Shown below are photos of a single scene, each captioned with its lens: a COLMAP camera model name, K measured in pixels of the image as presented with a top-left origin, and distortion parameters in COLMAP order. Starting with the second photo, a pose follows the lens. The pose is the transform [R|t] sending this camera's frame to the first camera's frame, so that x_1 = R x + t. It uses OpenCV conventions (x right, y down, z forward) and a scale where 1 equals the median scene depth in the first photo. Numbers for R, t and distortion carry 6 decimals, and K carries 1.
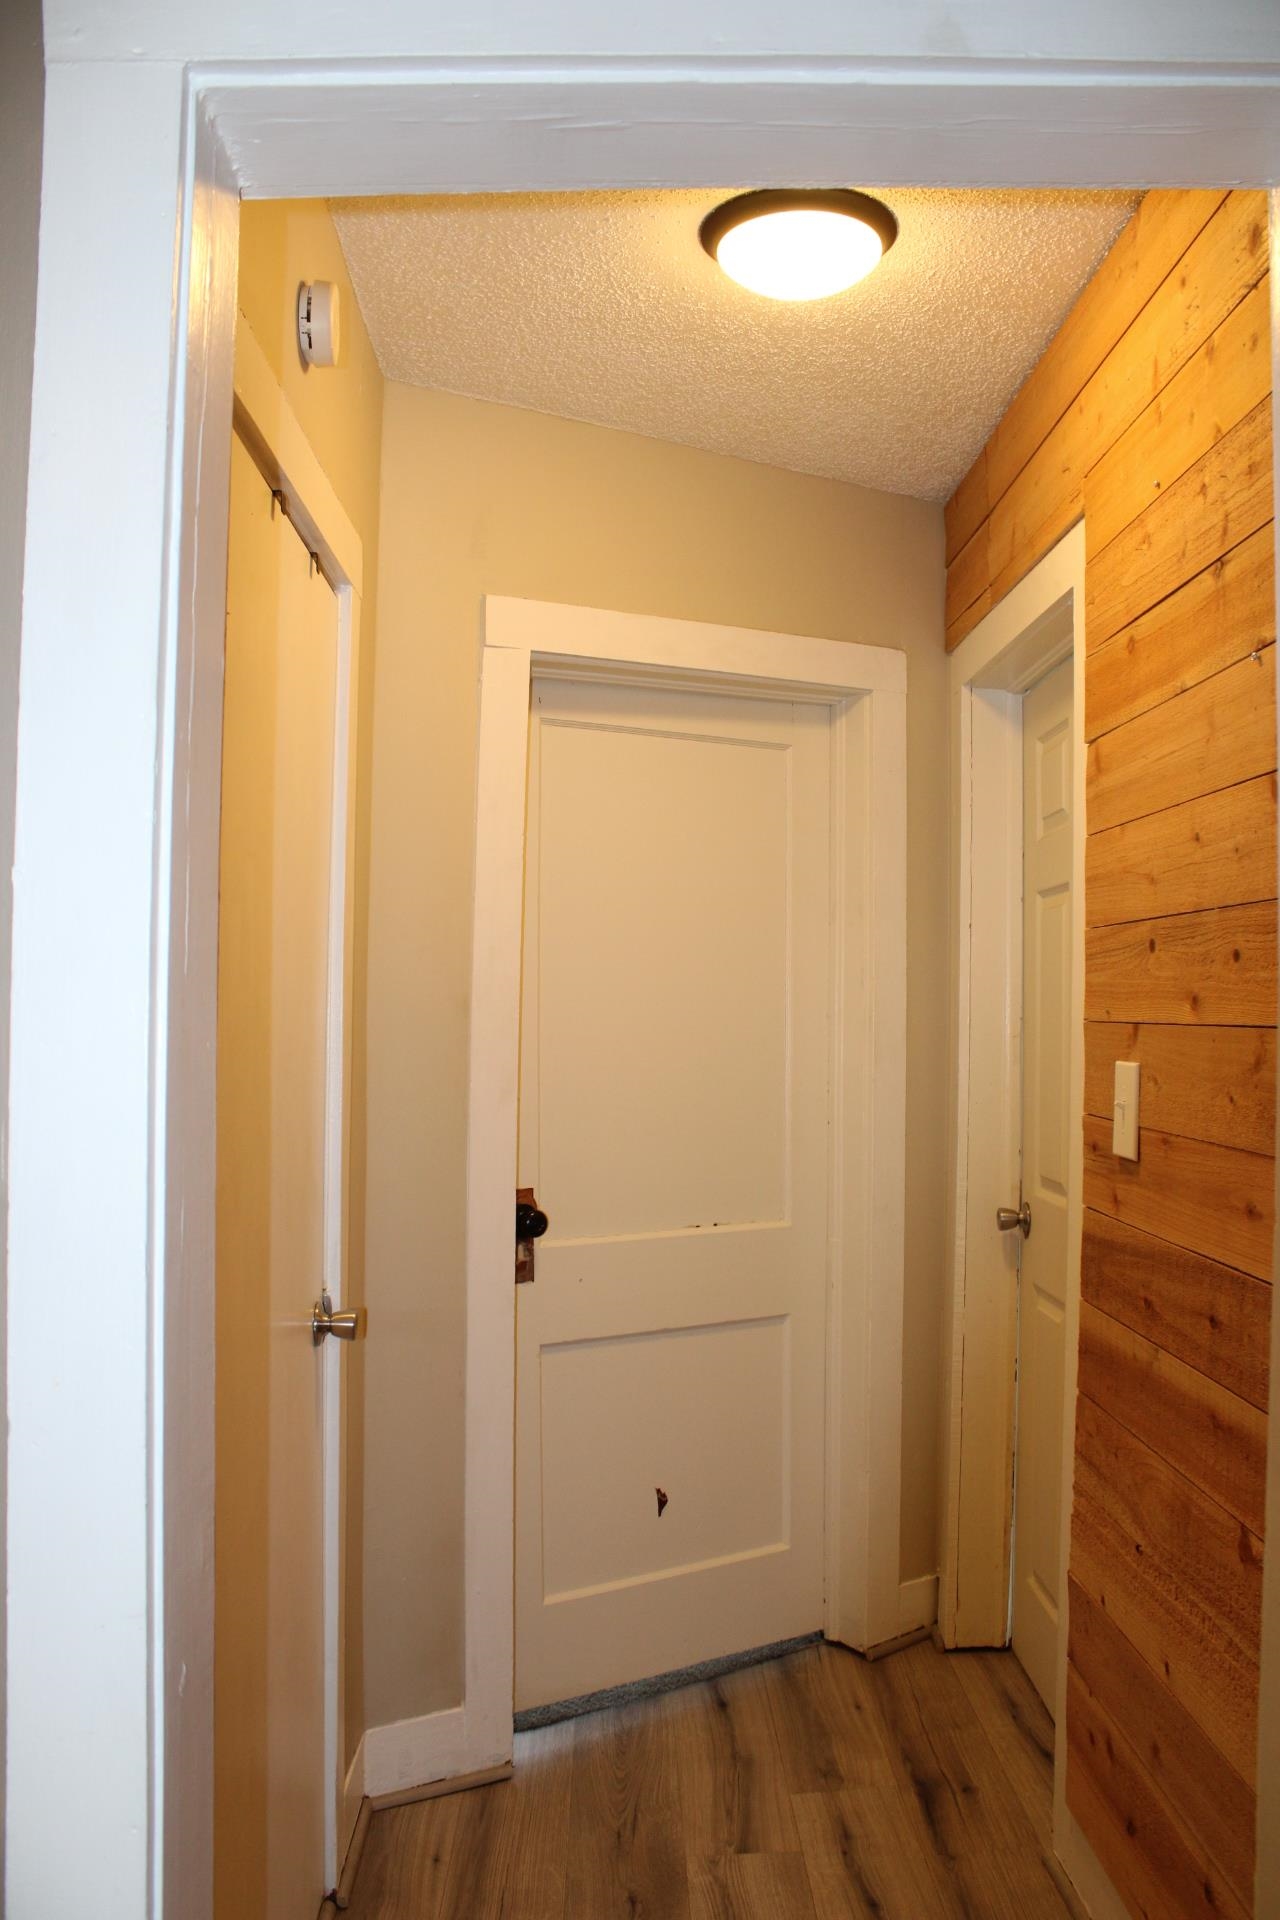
lens RADIAL K [[1613.4, 0, 652.6], [0, 1613.4, 954.1], [0, 0, 1]] dist [-0.161167, 0.146269]
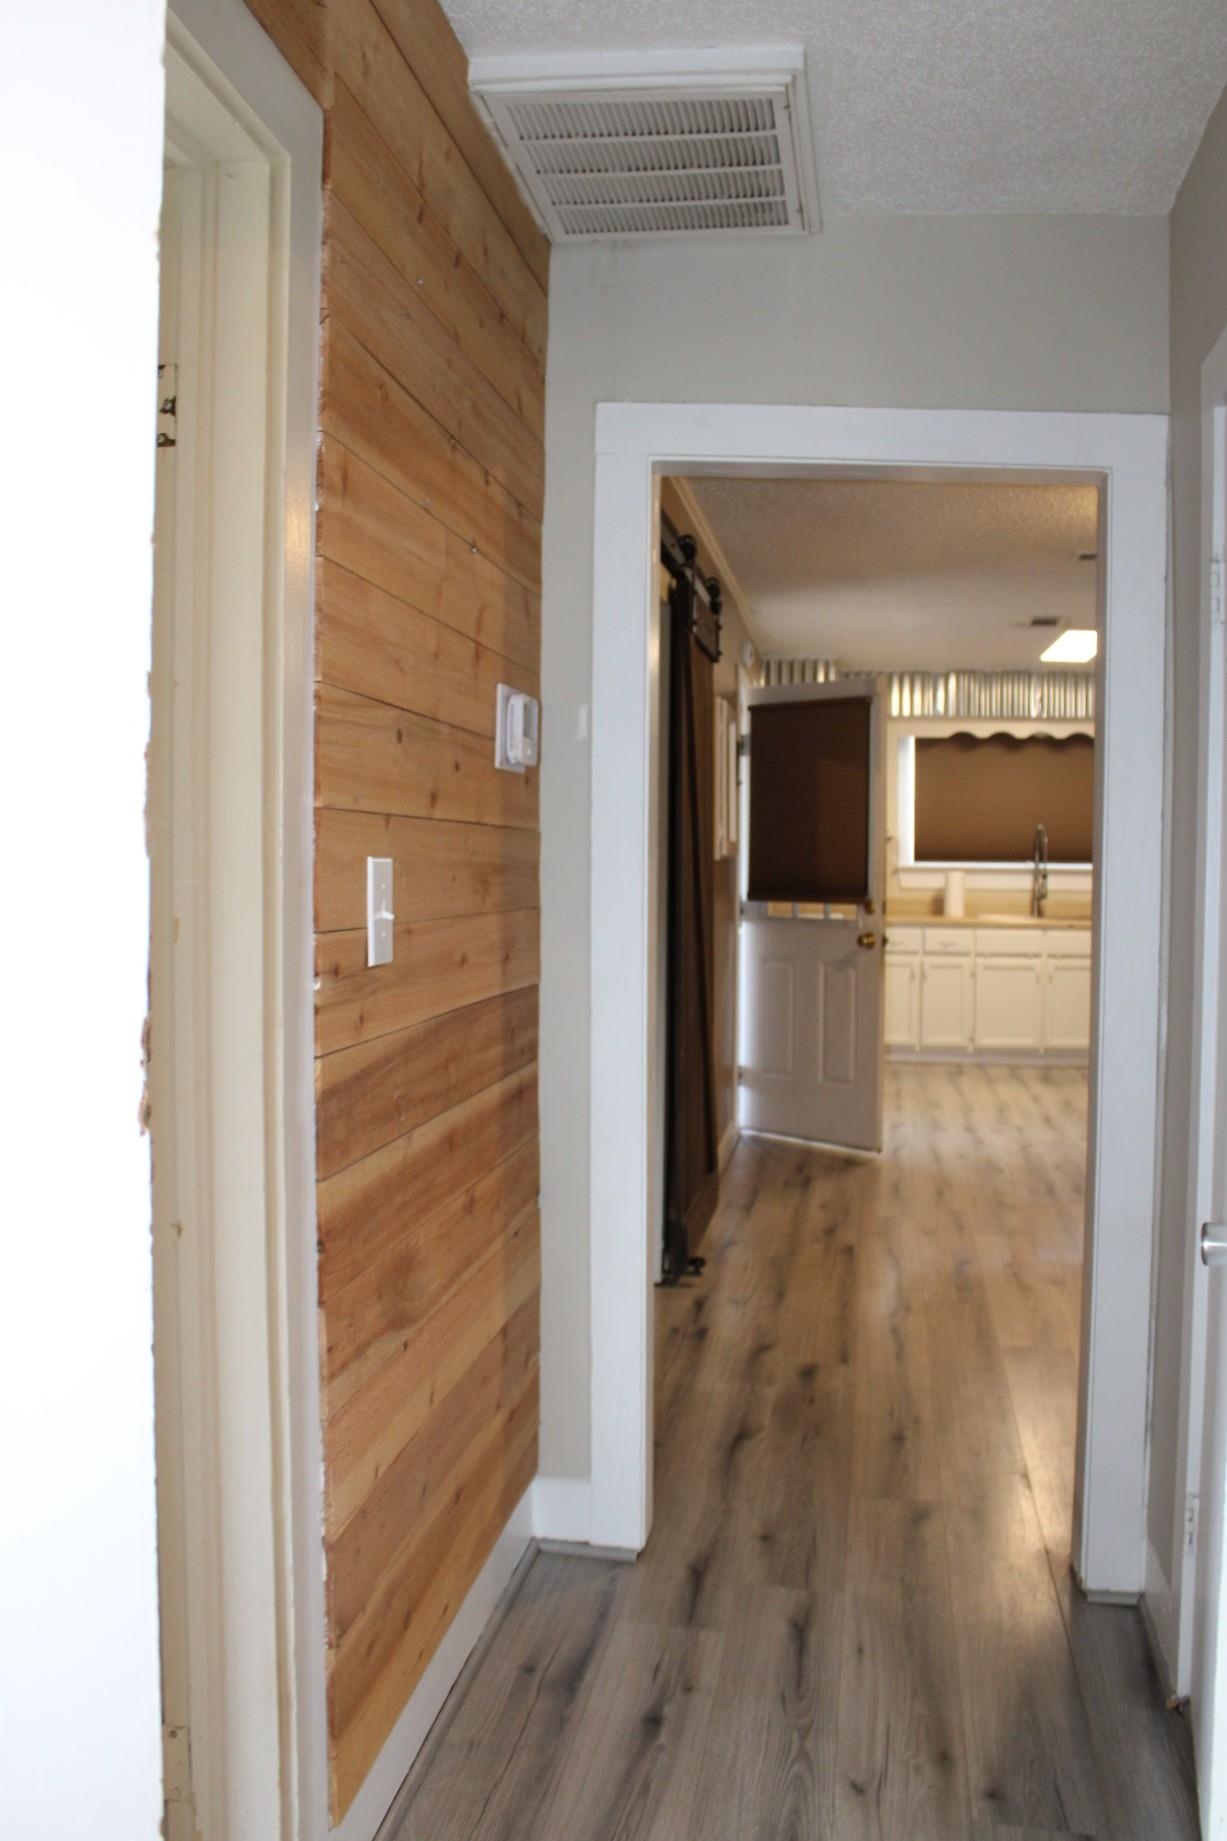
lens RADIAL K [[1547.0, 0, 625.6], [0, 1547.0, 914.8], [0, 0, 1]] dist [-0.161167, 0.146269]
pose [[-0.981780, -0.027496, 0.188024, -0.004599], [-0.026062, 0.999609, 0.010097, 0.087222], [-0.188228, 0.005012, -0.982113, 1.819150]]
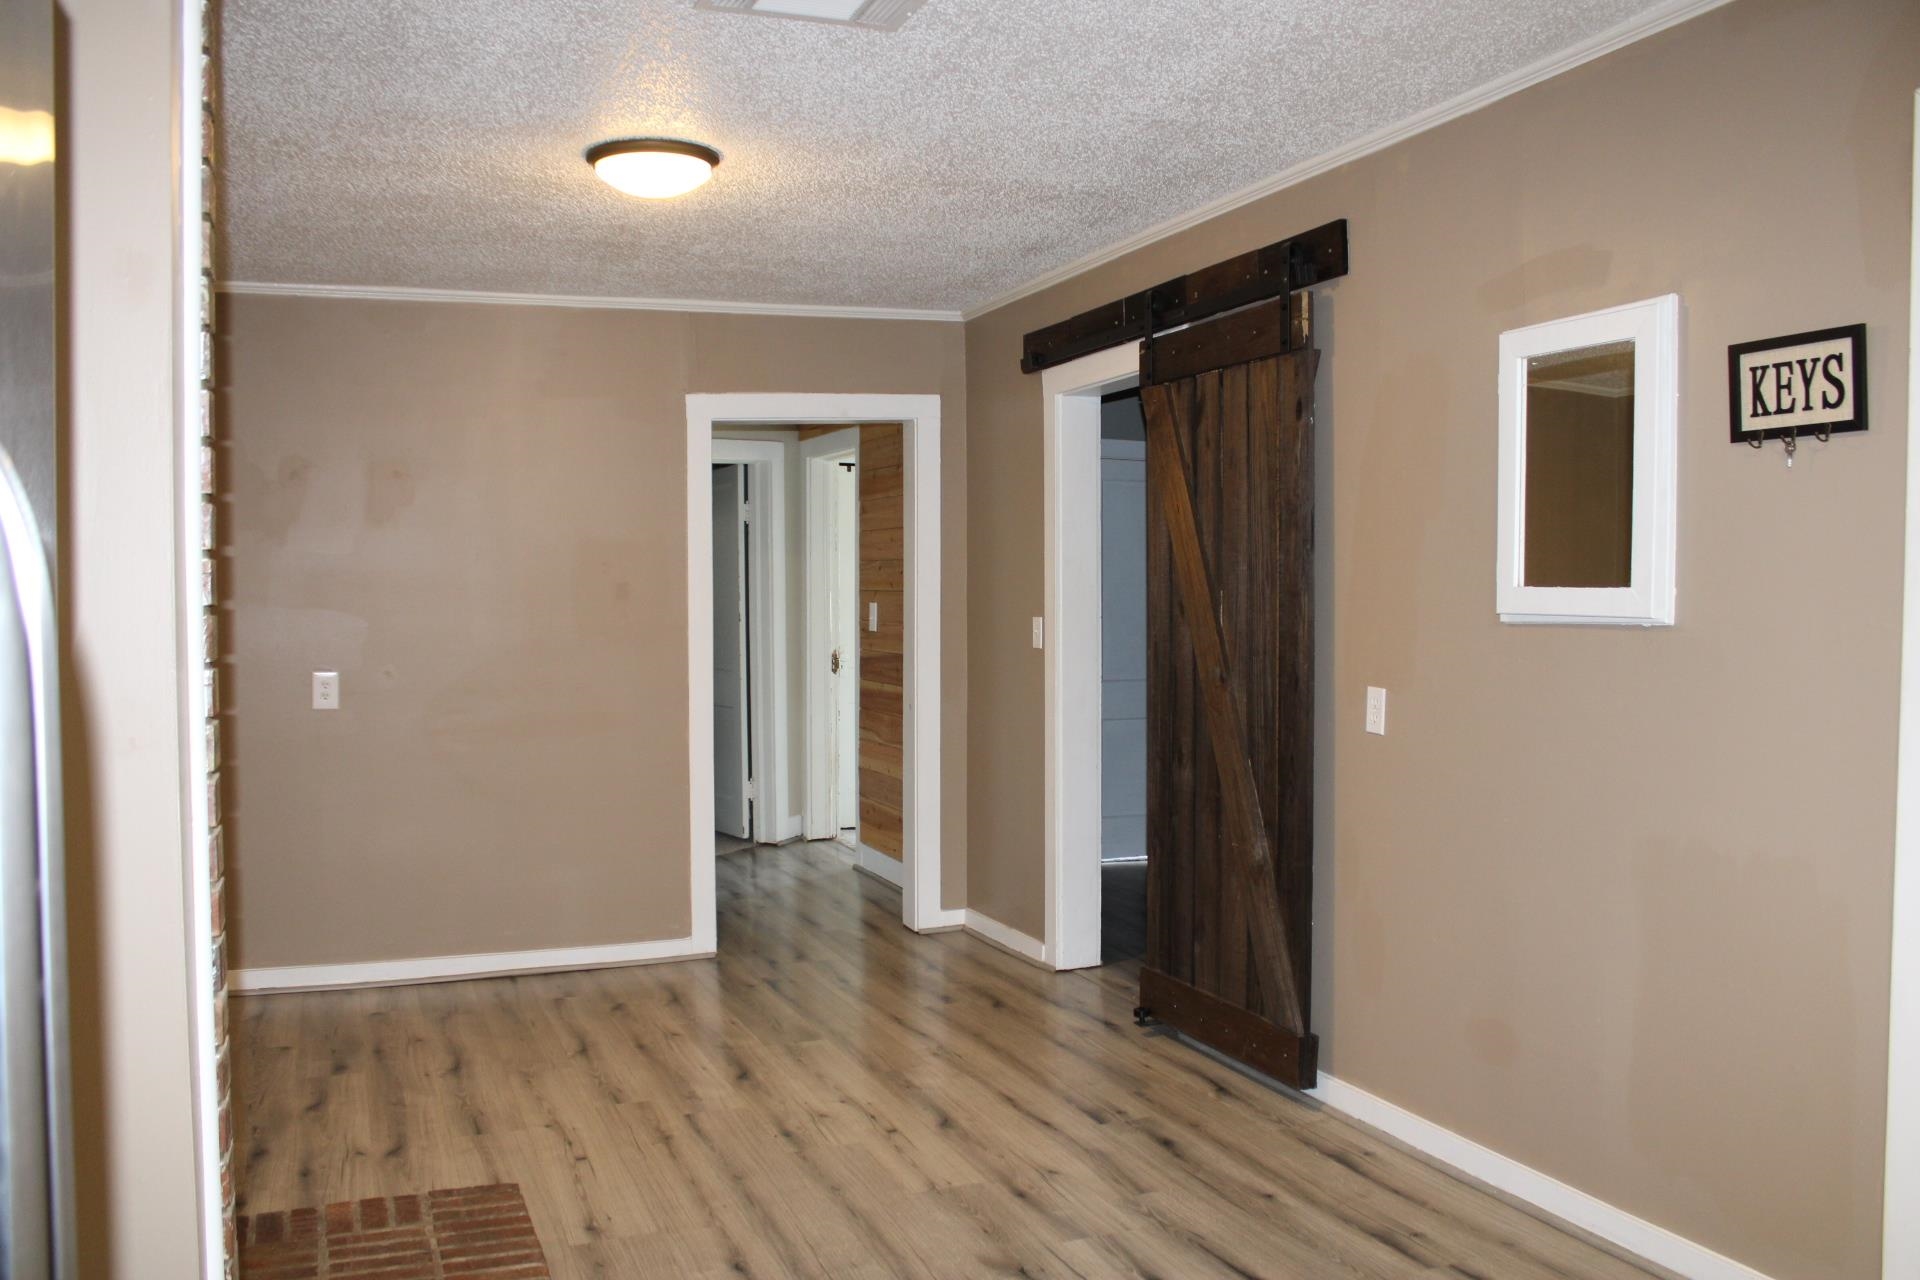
lens RADIAL K [[1613.4, 0, 966.1], [0, 1613.4, 647.0], [0, 0, 1]] dist [-0.161167, 0.146269]
pose [[0.938036, -0.028483, 0.345366, -0.699978], [0.005313, 0.997681, 0.067850, -0.069902], [-0.346497, -0.061811, 0.936012, -2.273366]]
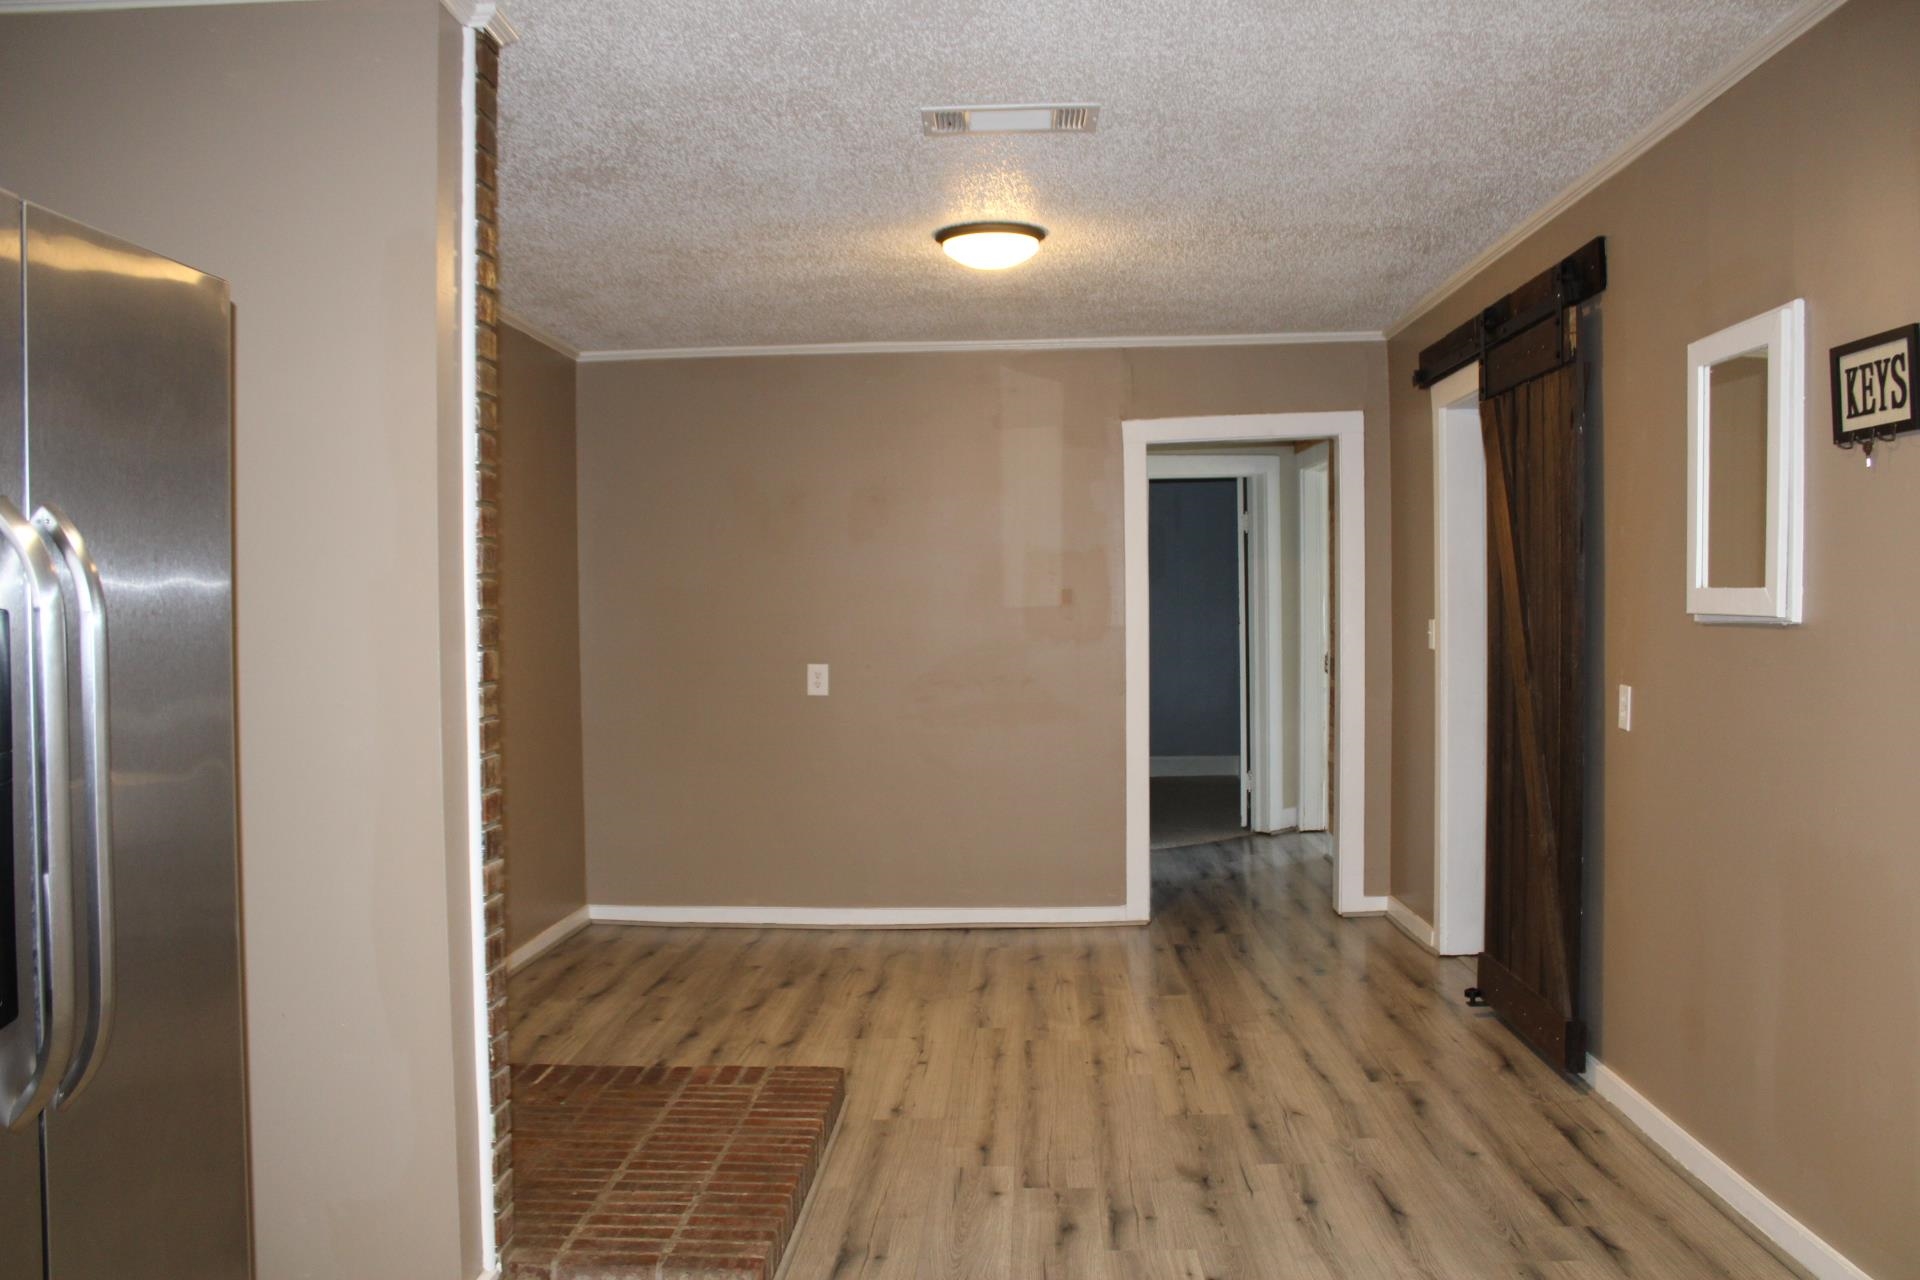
lens RADIAL K [[1613.4, 0, 966.1], [0, 1613.4, 647.0], [0, 0, 1]] dist [-0.161167, 0.146269]
pose [[0.997469, -0.021652, -0.067726, -0.290813], [0.025600, 0.997989, 0.057987, -0.071692], [0.066335, -0.059574, 0.996017, -2.639141]]
